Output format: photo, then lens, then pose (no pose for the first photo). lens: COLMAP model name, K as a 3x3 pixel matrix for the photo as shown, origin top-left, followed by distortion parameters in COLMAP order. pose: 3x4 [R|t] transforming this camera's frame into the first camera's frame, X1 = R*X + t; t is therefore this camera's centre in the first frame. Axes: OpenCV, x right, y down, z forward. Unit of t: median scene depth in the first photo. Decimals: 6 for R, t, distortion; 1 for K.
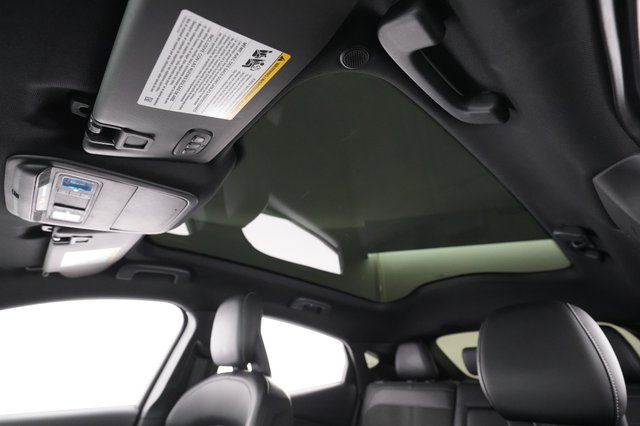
lens RADIAL K [[306.6, 0, 322.5], [0, 306.6, 209.2], [0, 0, 1]] dist [-0.002005, 0.001085]
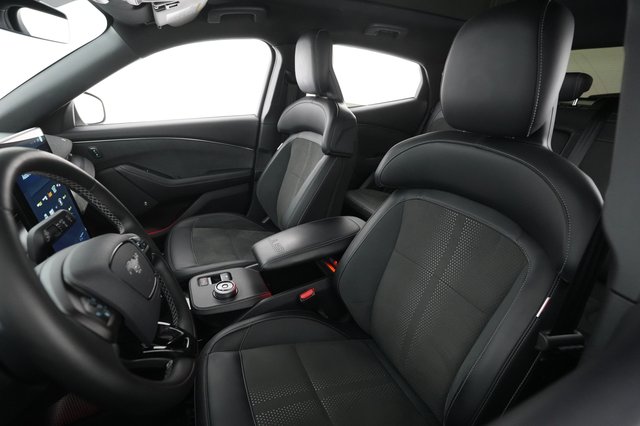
lens RADIAL K [[306.6, 0, 322.3], [0, 306.6, 212.1], [0, 0, 1]] dist [-0.002005, 0.001085]
pose [[0.958599, 0.123551, -0.256560, 0.123176], [0.127908, 0.618143, 0.775589, -0.162575], [0.254415, -0.776295, 0.576748, -0.117628]]
